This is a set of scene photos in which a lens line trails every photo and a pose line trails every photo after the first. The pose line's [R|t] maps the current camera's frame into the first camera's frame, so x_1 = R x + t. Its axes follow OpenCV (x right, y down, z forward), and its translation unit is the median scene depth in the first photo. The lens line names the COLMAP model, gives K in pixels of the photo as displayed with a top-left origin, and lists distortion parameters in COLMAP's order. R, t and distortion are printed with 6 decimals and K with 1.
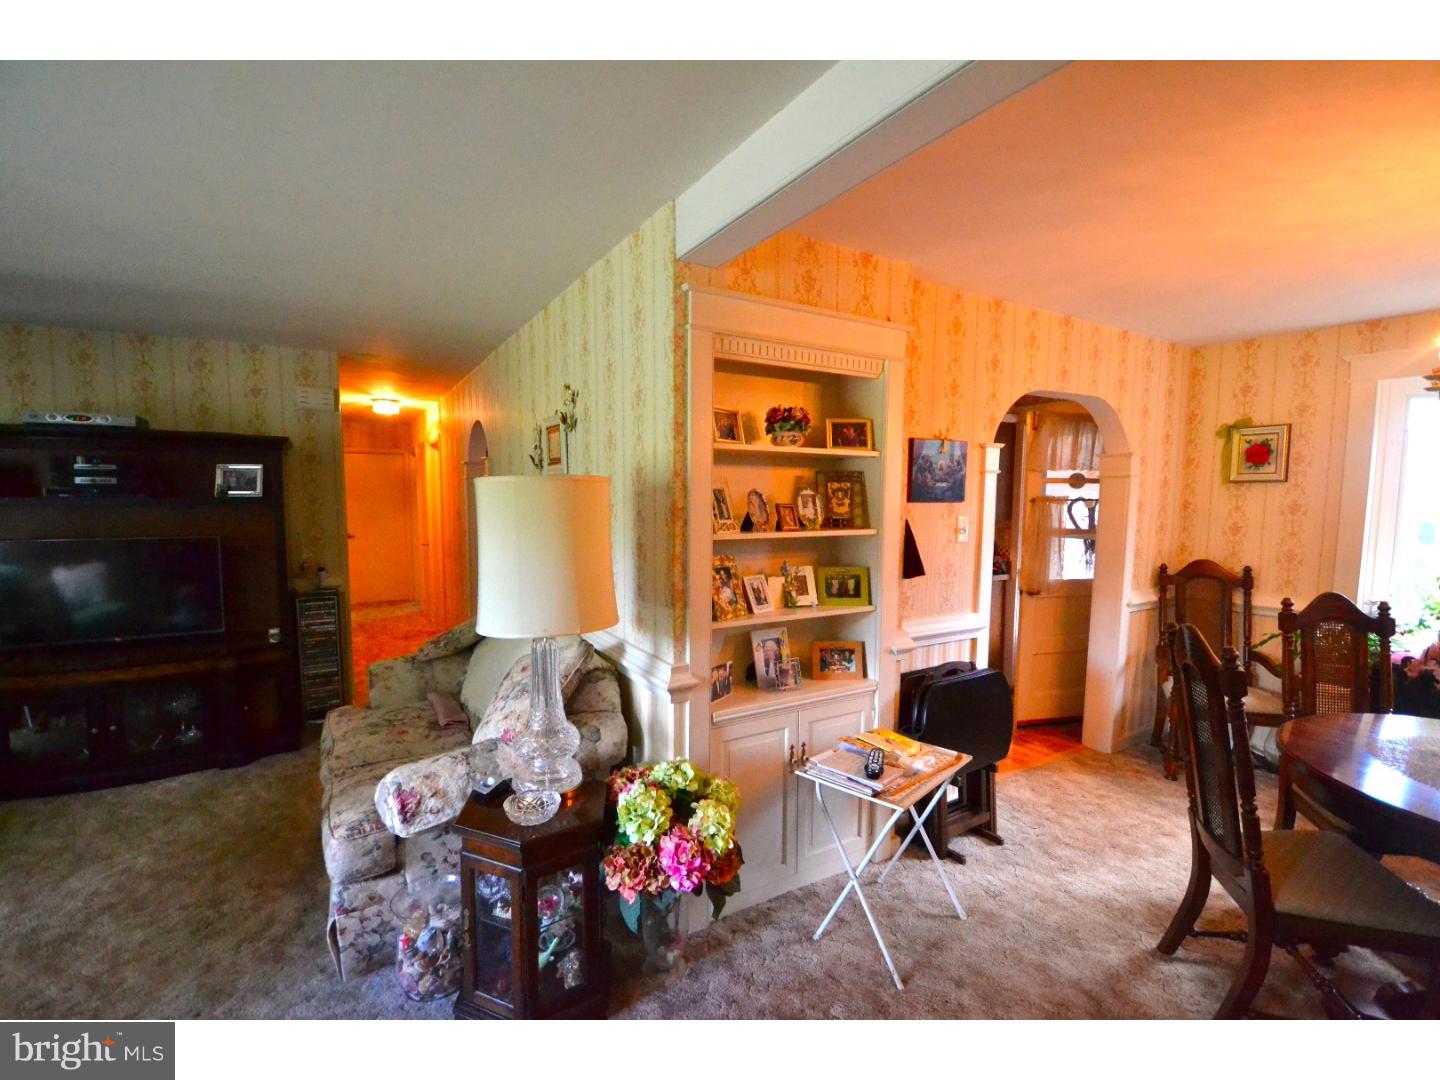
lens RADIAL K [[652.1, 0, 714.8], [0, 652.1, 551.2], [0, 0, 1]] dist [0.016377, -0.020813]
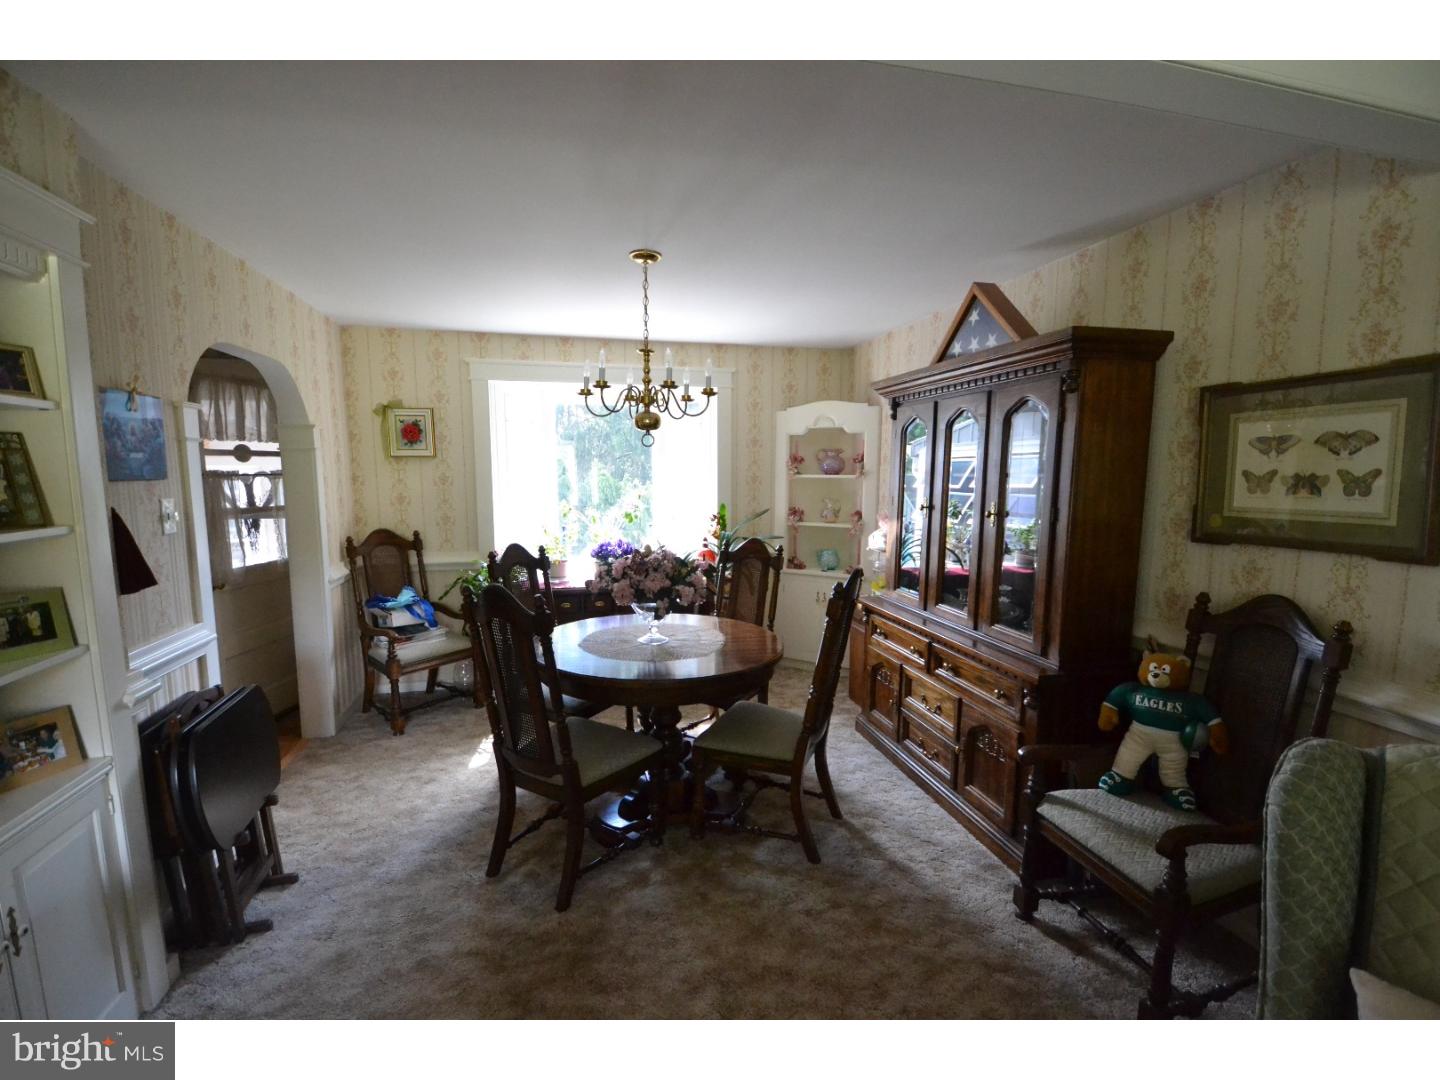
lens RADIAL K [[643.3, 0, 714.9], [0, 643.3, 551.8], [0, 0, 1]] dist [0.021257, -0.025436]
pose [[0.297513, -0.125543, 0.946427, -0.113869], [0.086456, 0.990786, 0.104250, -0.013985], [-0.950795, 0.050808, 0.305626, 0.161135]]
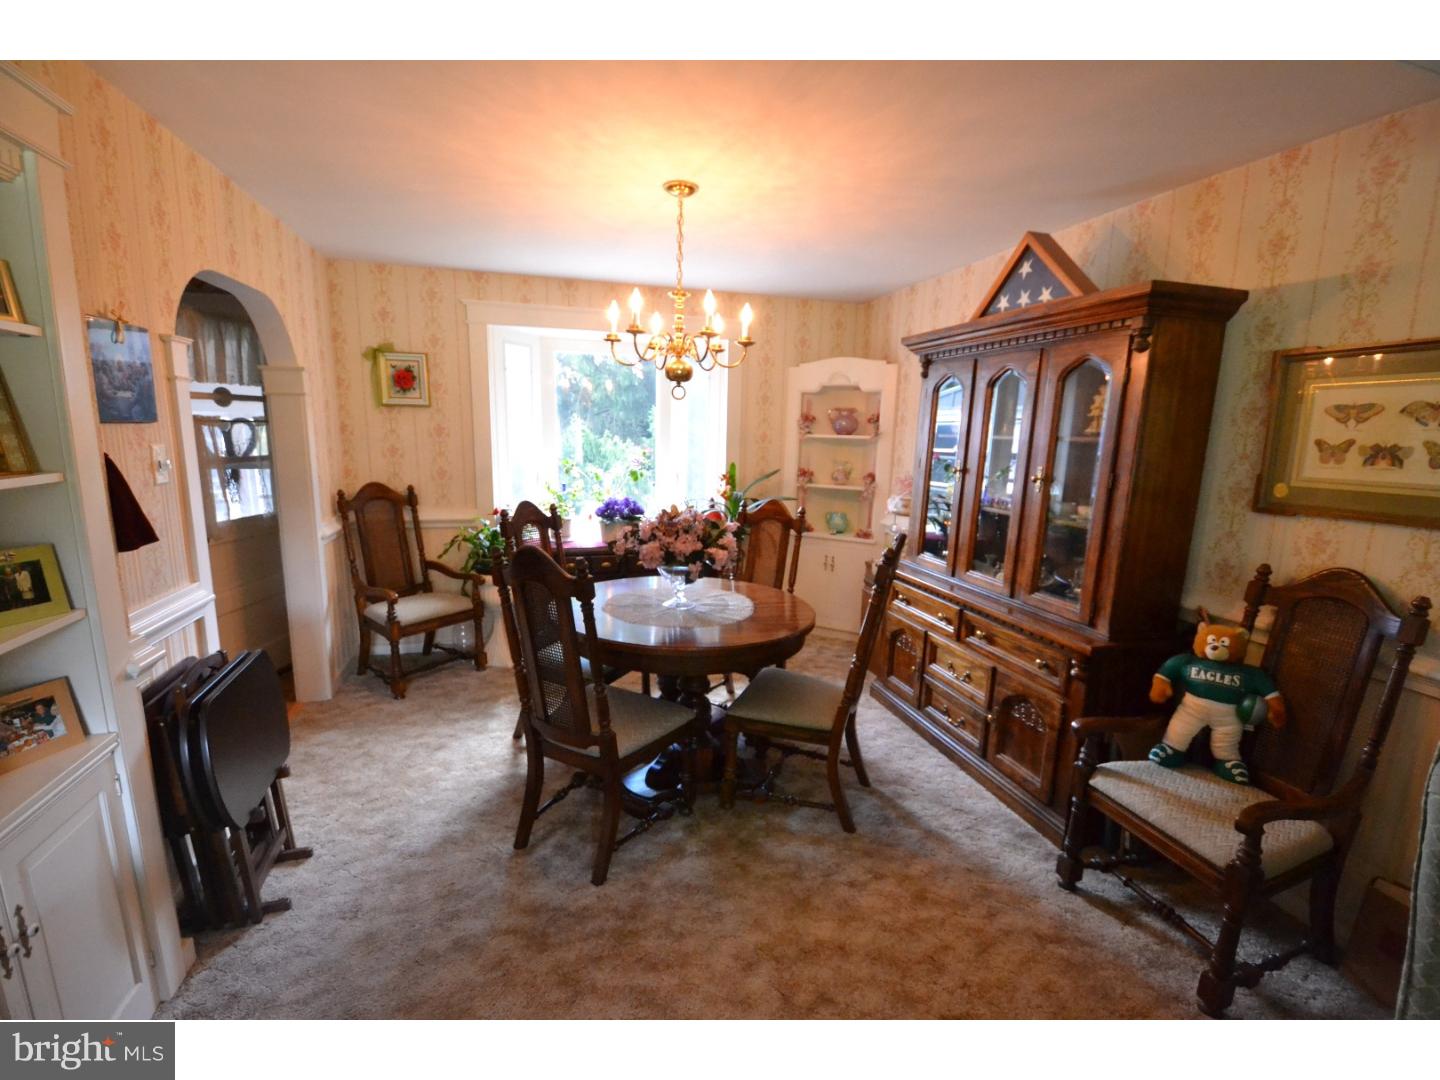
lens RADIAL K [[641.6, 0, 714.7], [0, 641.6, 553.7], [0, 0, 1]] dist [0.022275, -0.027439]
pose [[0.257212, -0.183006, 0.948868, -0.095458], [0.065196, 0.982953, 0.171908, -0.016823], [-0.964153, 0.017646, 0.264759, 0.242044]]
